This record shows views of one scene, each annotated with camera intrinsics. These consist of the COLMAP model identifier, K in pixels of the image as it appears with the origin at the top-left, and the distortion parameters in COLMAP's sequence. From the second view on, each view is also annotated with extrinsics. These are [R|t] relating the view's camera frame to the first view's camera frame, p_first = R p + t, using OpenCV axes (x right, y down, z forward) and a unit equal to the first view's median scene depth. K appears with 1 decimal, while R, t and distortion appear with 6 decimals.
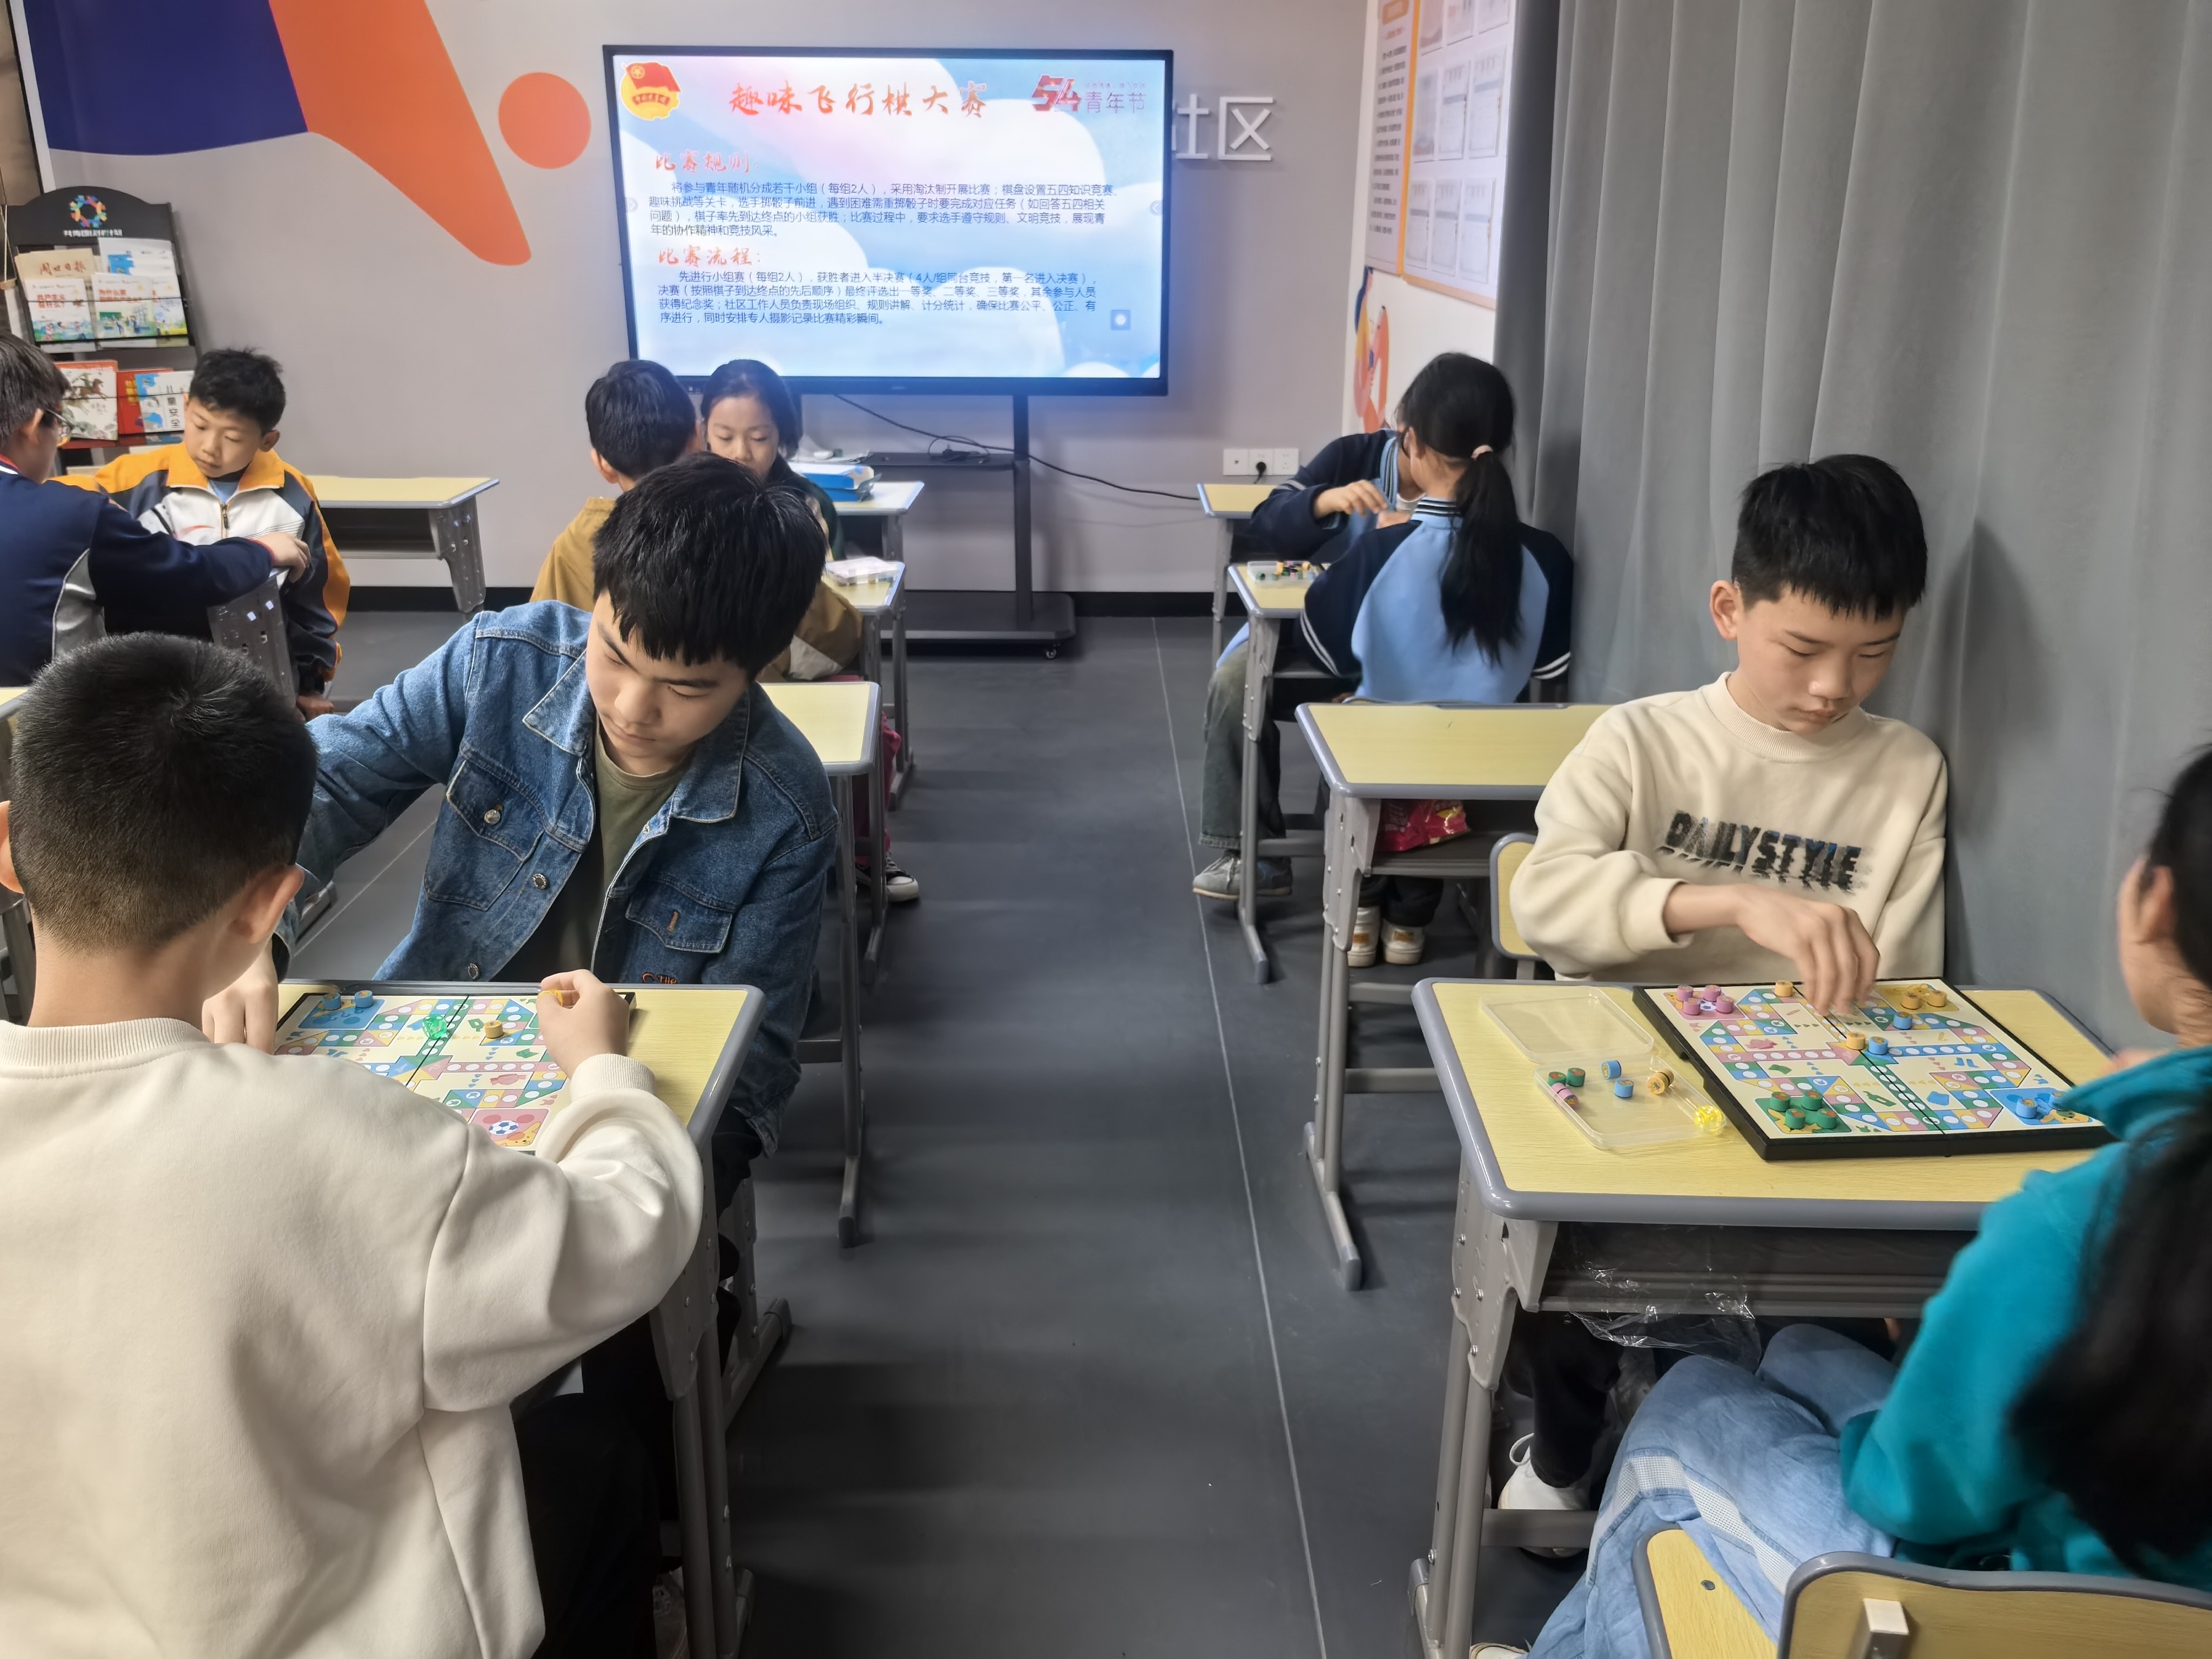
lens RADIAL K [[1725.6, 0, 1149.0], [0, 1725.6, 837.8], [0, 0, 1]] dist [0.089536, -0.134261]
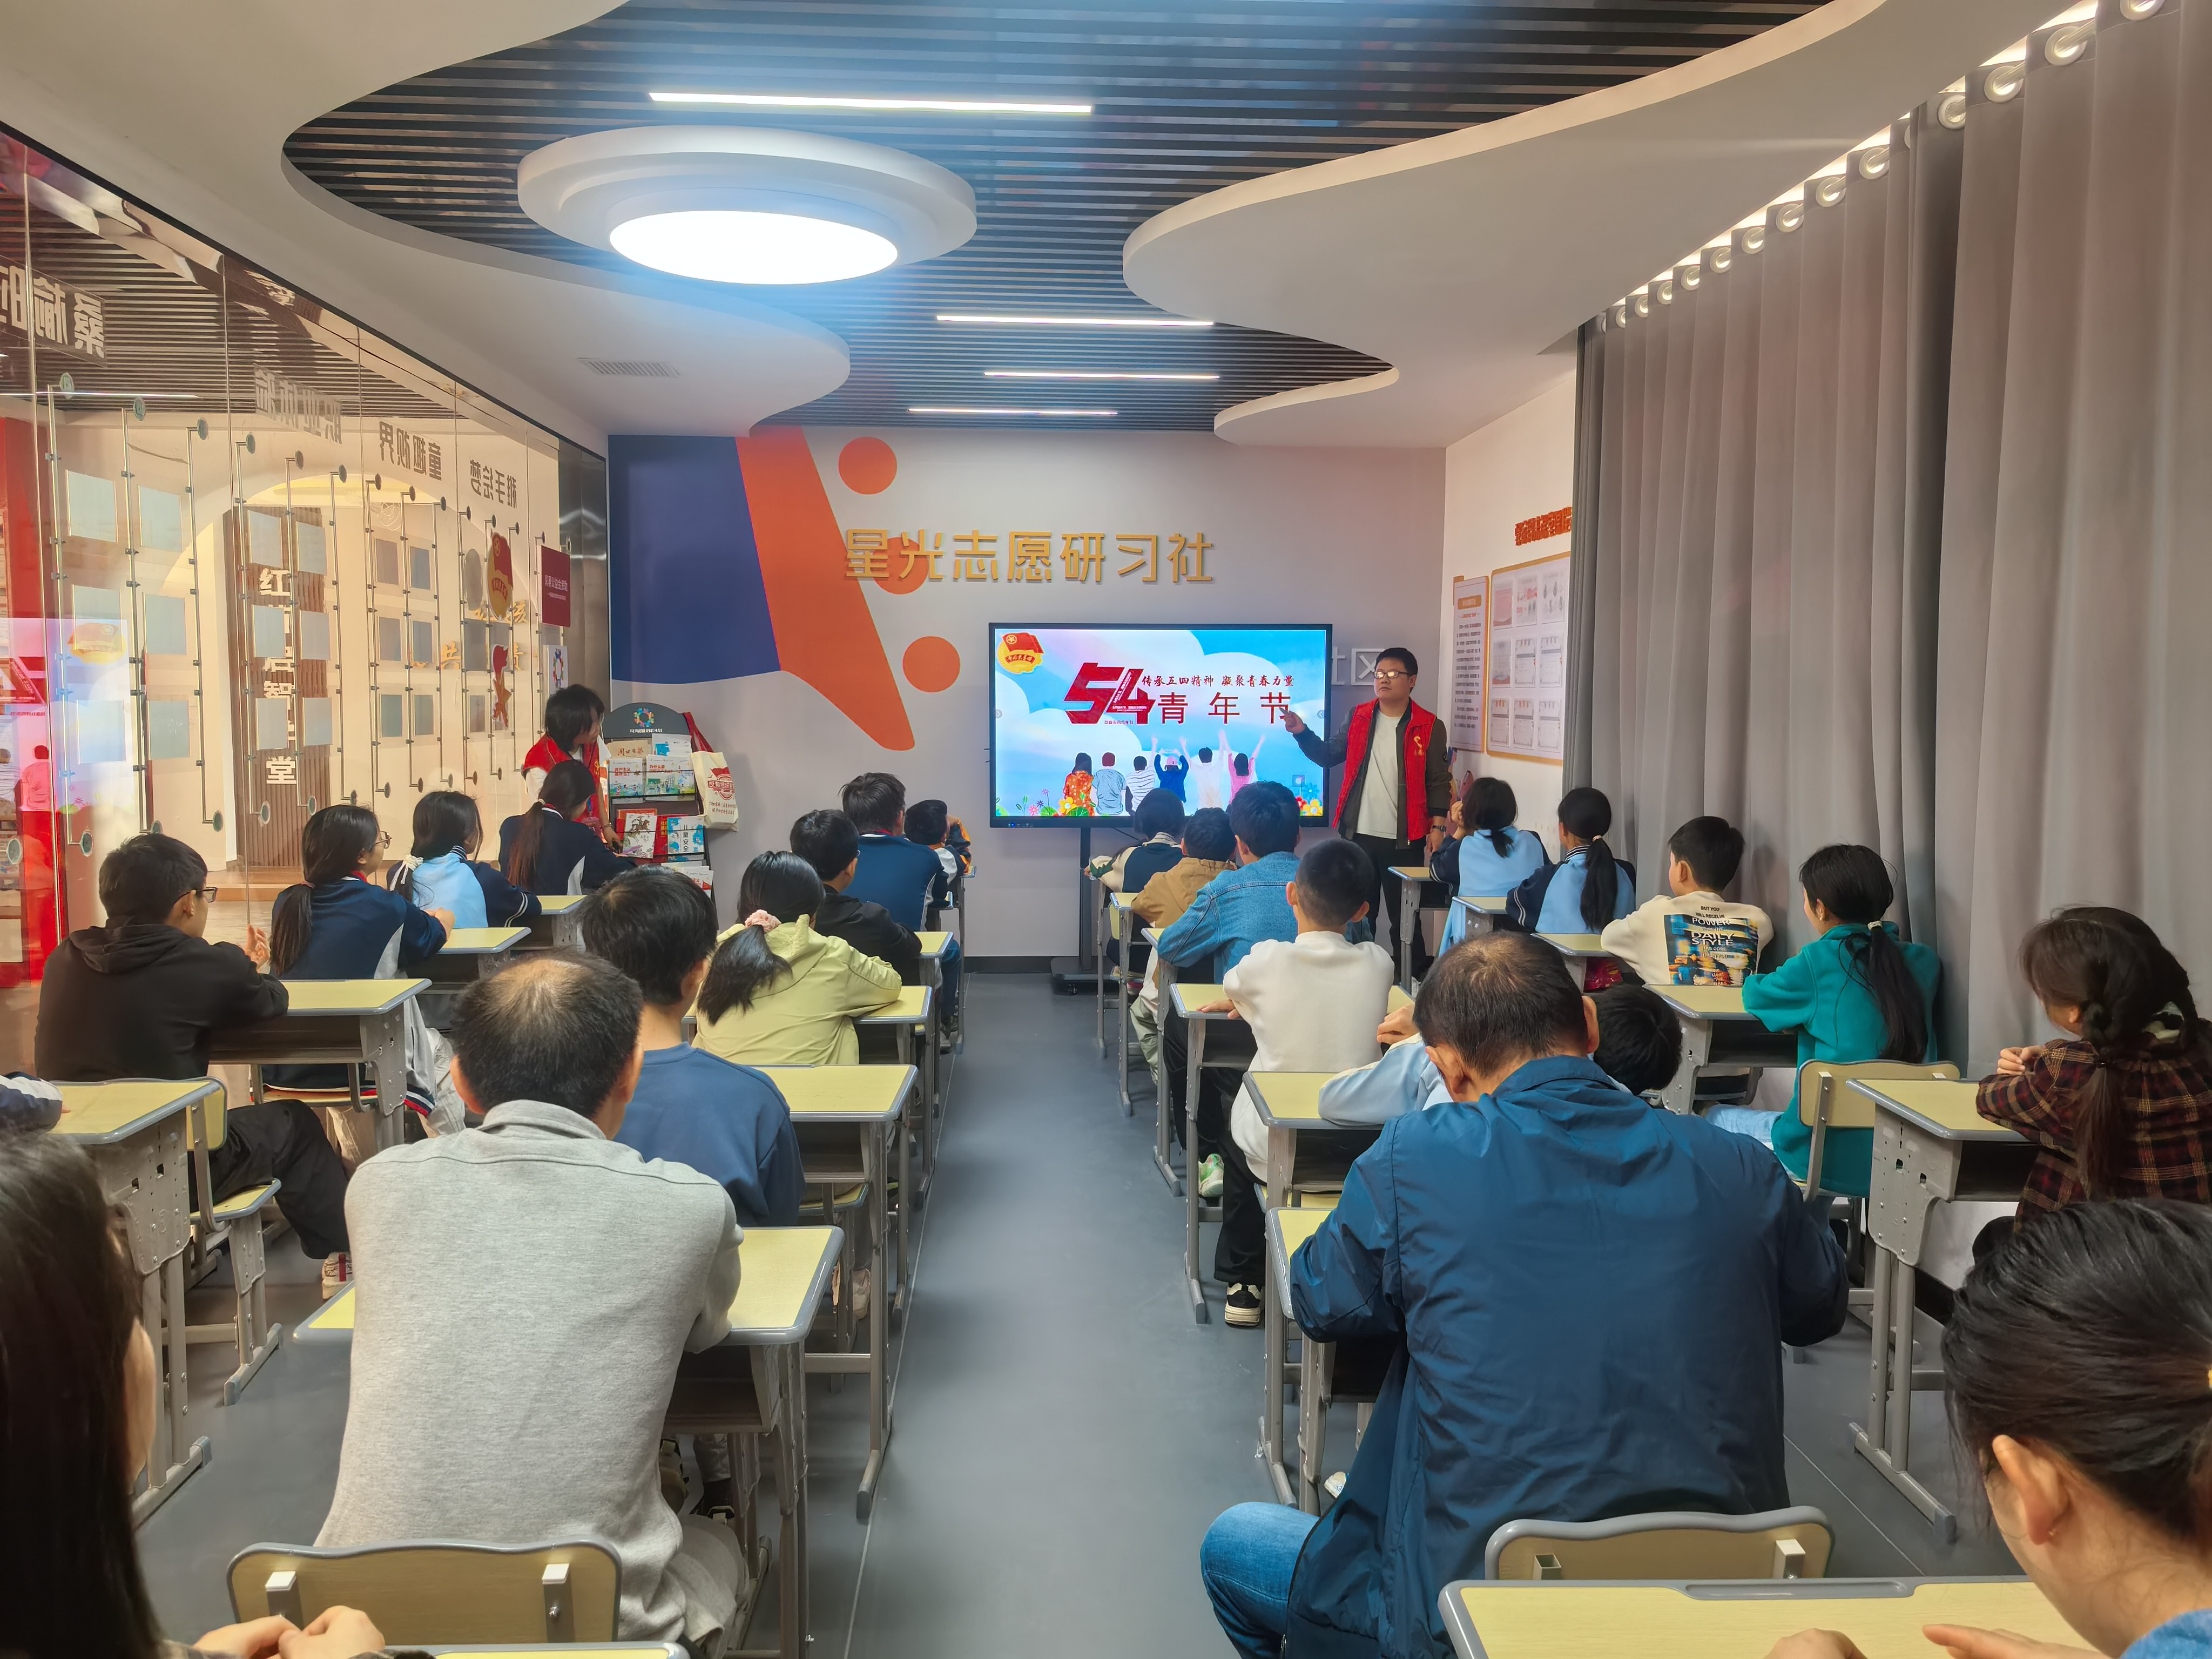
lens RADIAL K [[1745.5, 0, 1106.0], [0, 1745.5, 829.5], [0, 0, 1]] dist [0.005433, -0.001399]
pose [[0.999803, -0.003999, 0.019453, -0.221626], [0.009202, 0.961310, -0.275316, 0.176784], [-0.017599, 0.275440, 0.961157, -0.496973]]
